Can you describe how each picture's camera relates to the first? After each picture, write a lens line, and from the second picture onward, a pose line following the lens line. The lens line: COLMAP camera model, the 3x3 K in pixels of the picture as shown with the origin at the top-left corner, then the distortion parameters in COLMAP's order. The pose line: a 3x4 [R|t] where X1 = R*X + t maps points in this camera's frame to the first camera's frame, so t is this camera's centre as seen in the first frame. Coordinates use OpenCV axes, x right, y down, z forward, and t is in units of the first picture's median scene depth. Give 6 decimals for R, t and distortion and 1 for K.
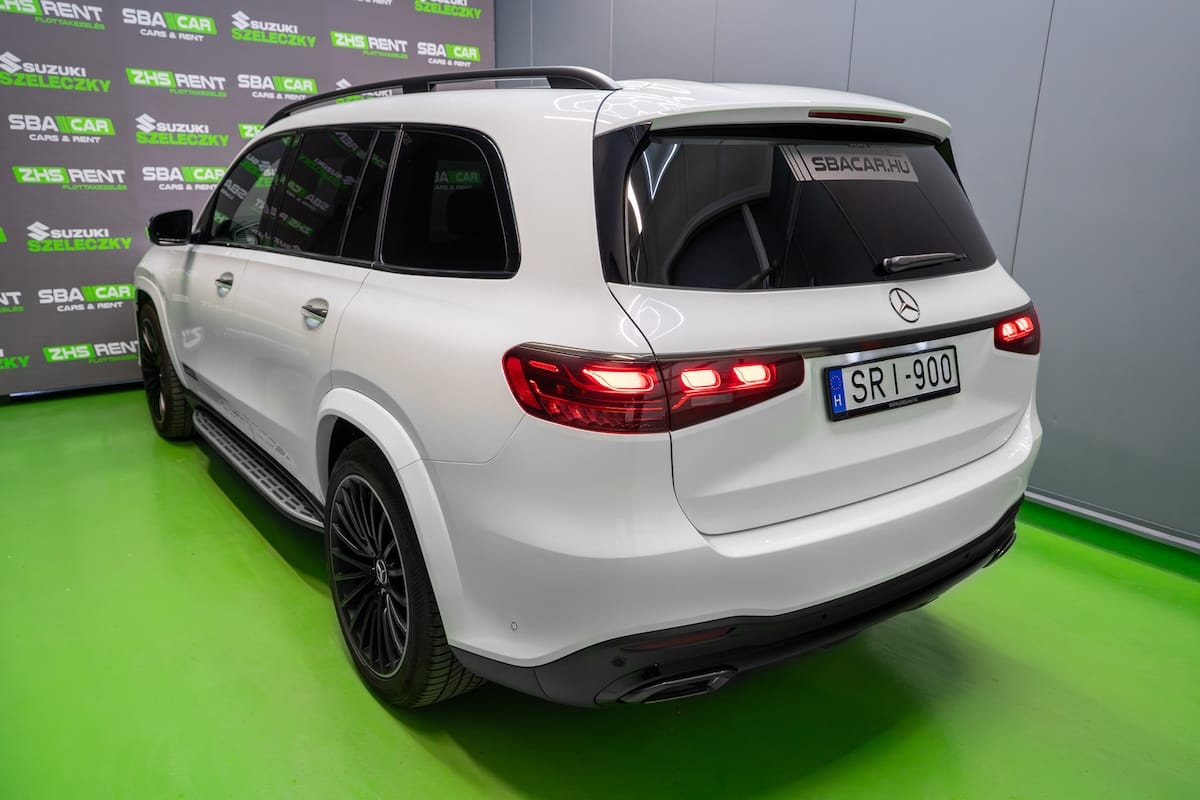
lens RADIAL K [[897.4, 0, 599.4], [0, 897.4, 439.5], [0, 0, 1]] dist [-0.043121, 0.001418]
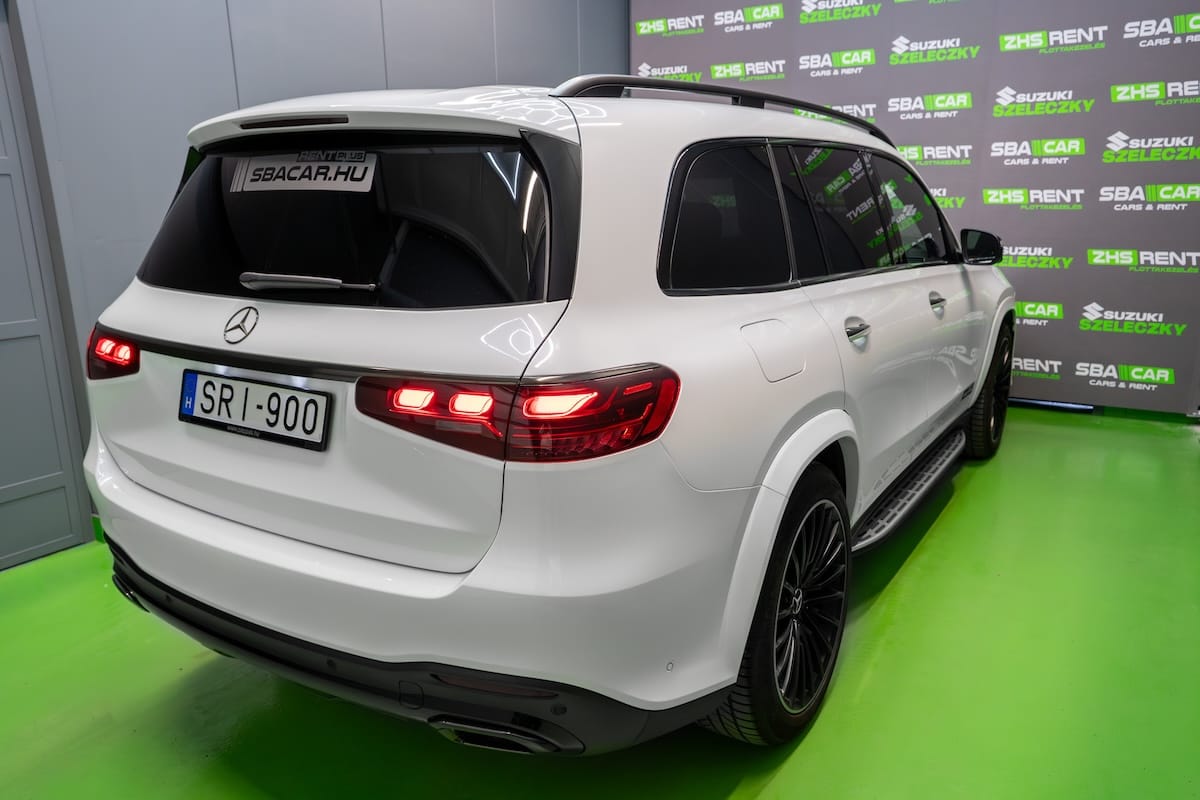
lens RADIAL K [[873.2, 0, 601.4], [0, 873.2, 411.8], [0, 0, 1]] dist [0.037519, 0.000660]
pose [[0.356750, 0.213817, -0.909402, 1.282428], [-0.262534, 0.957172, 0.122058, -0.265976], [0.896552, 0.195205, 0.397605, 0.965878]]
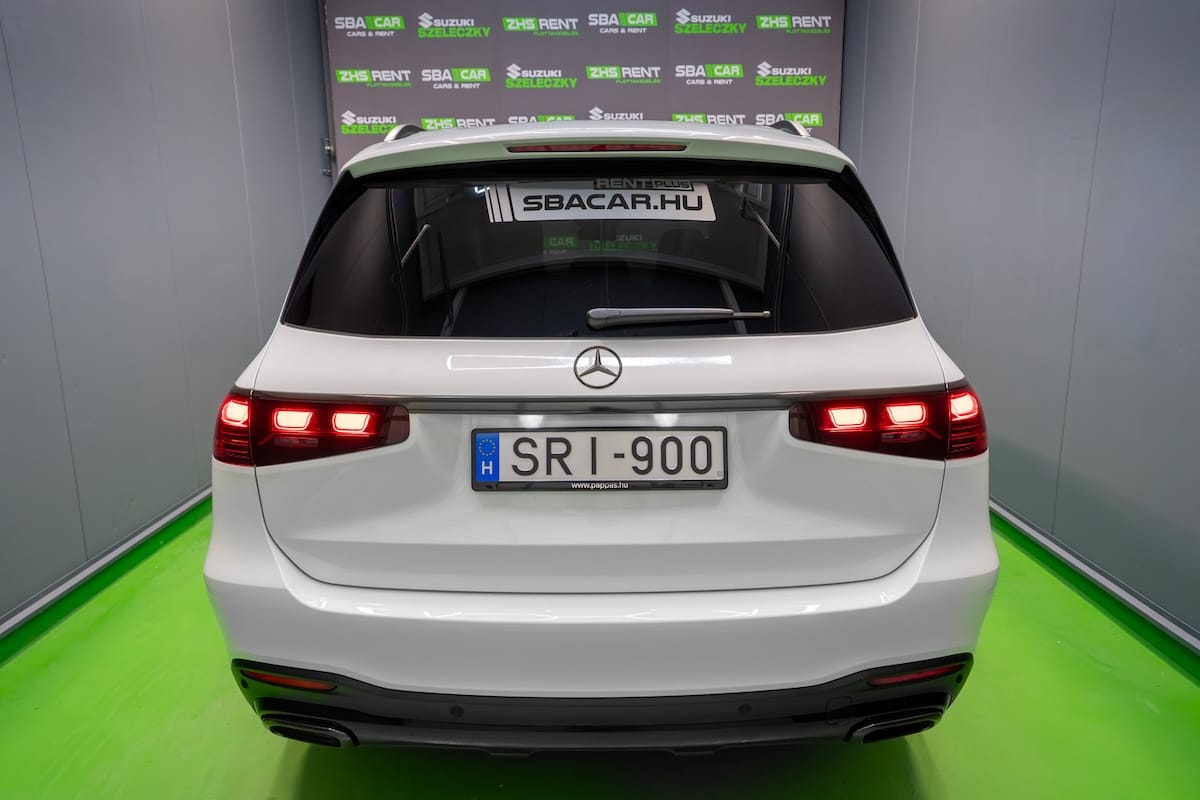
lens RADIAL K [[824.7, 0, 600.0], [0, 824.7, 400.0], [0, 0, 1]] dist [-0.009812, 0.042787]
pose [[0.806653, 0.102059, -0.582147, 0.769246], [-0.156726, 0.986653, -0.044194, -0.085386], [0.569867, 0.126887, 0.811881, 0.378311]]
